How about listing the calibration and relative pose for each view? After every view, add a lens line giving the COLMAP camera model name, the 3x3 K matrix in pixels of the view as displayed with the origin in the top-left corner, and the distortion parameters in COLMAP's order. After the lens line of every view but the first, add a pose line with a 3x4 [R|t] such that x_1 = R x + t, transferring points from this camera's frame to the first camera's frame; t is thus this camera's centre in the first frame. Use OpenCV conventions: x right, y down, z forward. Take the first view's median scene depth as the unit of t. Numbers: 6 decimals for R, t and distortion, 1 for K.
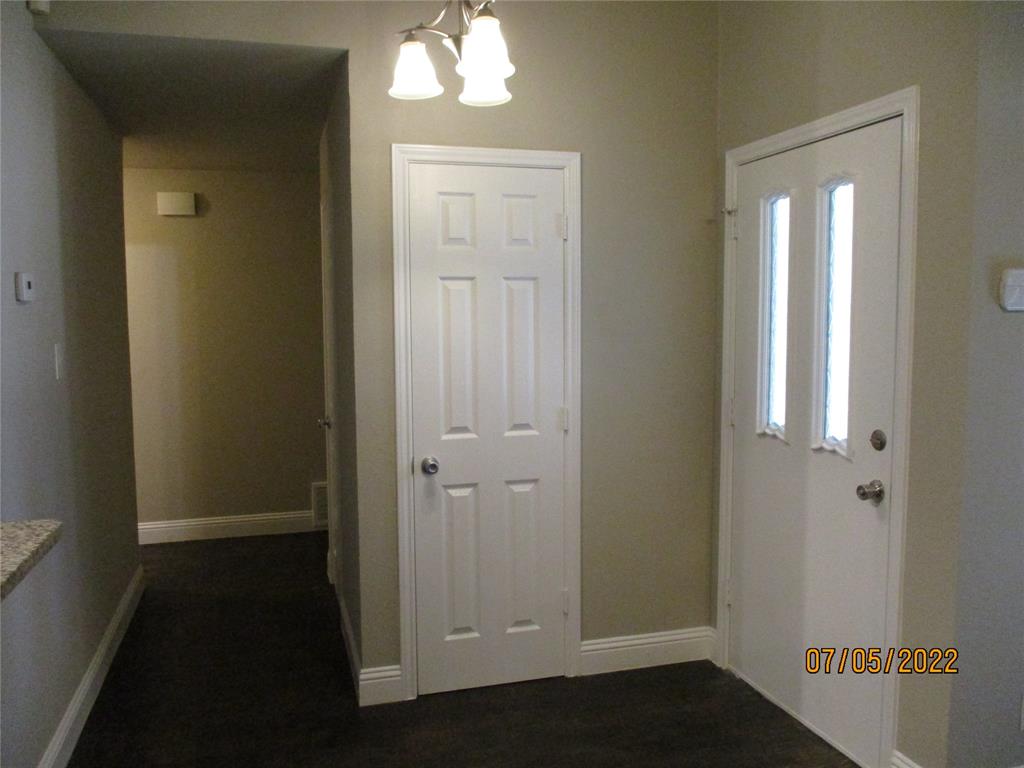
lens RADIAL K [[845.3, 0, 512.0], [0, 845.3, 384.0], [0, 0, 1]] dist [-0.041411, 0.009142]
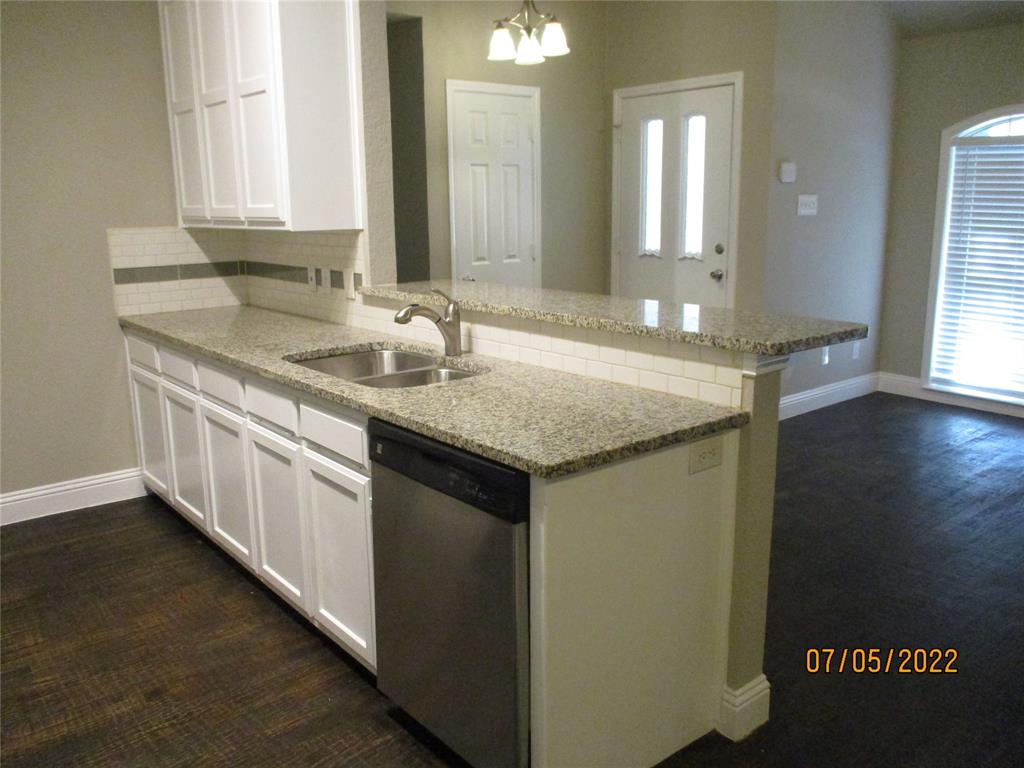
lens RADIAL K [[845.3, 0, 512.0], [0, 845.3, 384.0], [0, 0, 1]] dist [-0.041411, 0.009142]
pose [[0.922339, -0.089758, 0.375811, -0.709269], [0.040896, 0.989858, 0.136045, 0.080779], [-0.384211, -0.110110, 0.916656, -0.608980]]
